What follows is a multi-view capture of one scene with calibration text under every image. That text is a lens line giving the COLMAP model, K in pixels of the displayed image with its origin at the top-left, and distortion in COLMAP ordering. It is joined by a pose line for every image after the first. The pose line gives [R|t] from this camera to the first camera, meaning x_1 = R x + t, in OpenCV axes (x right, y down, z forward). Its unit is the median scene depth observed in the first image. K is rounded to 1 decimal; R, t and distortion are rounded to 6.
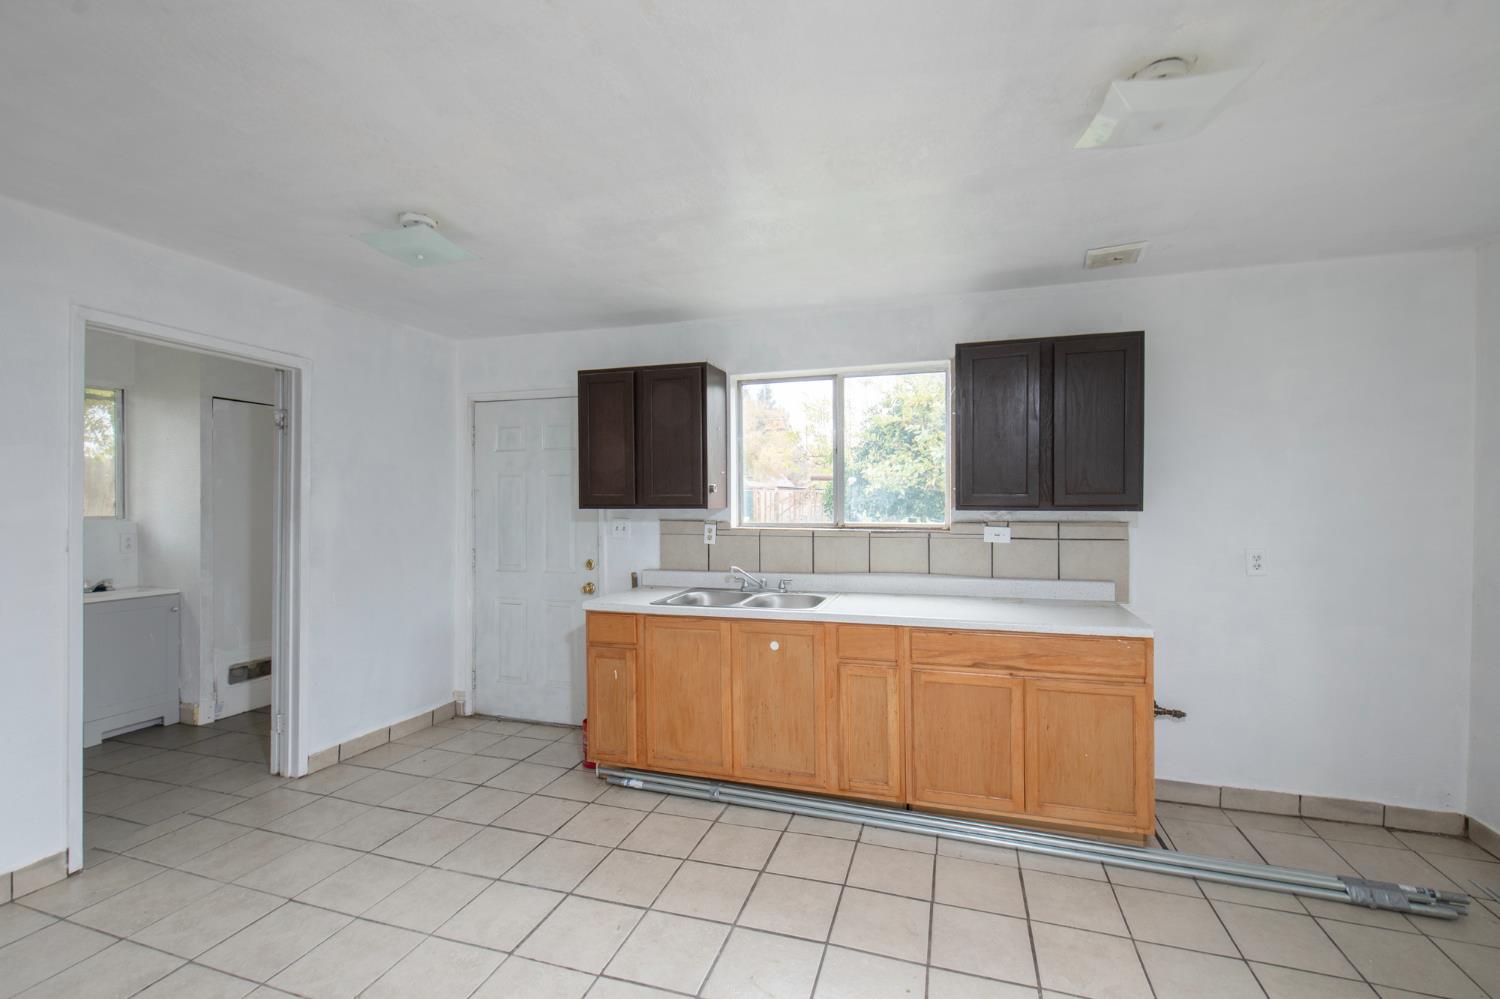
lens RADIAL K [[613.2, 0, 776.0], [0, 613.2, 491.1], [0, 0, 1]] dist [-0.001579, -0.000089]
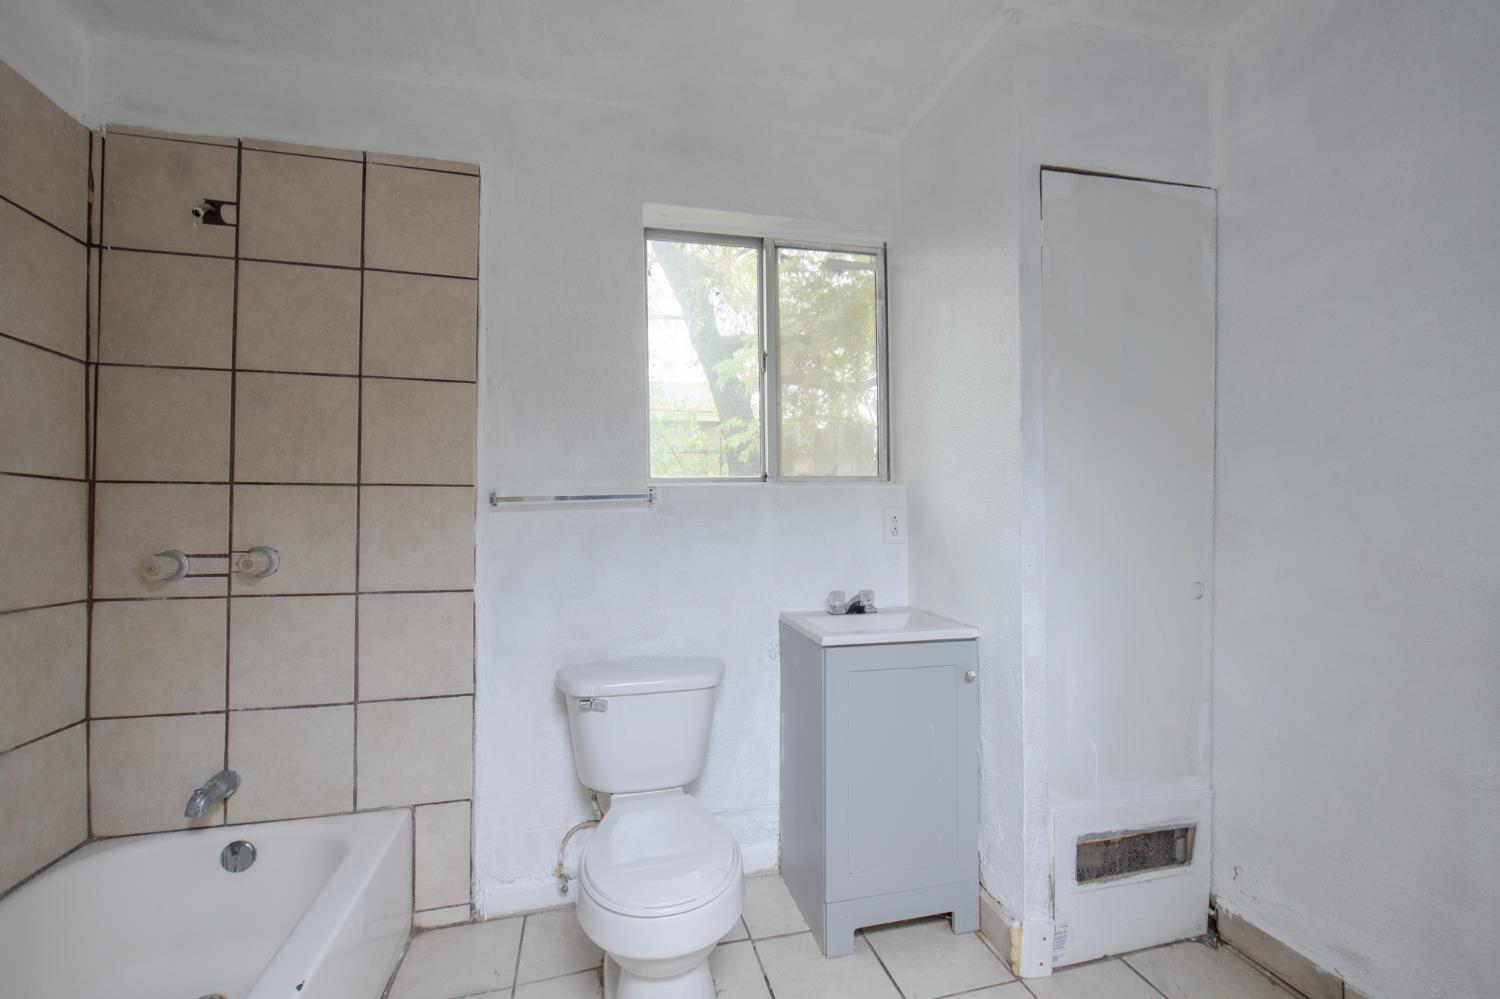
lens RADIAL K [[613.2, 0, 747.3], [0, 613.2, 502.8], [0, 0, 1]] dist [-0.001579, -0.000089]
pose [[0.501562, -0.009455, -0.865070, -0.670893], [0.008225, 0.999947, -0.006160, 0.069999], [0.865082, -0.004026, 0.501614, 0.631428]]
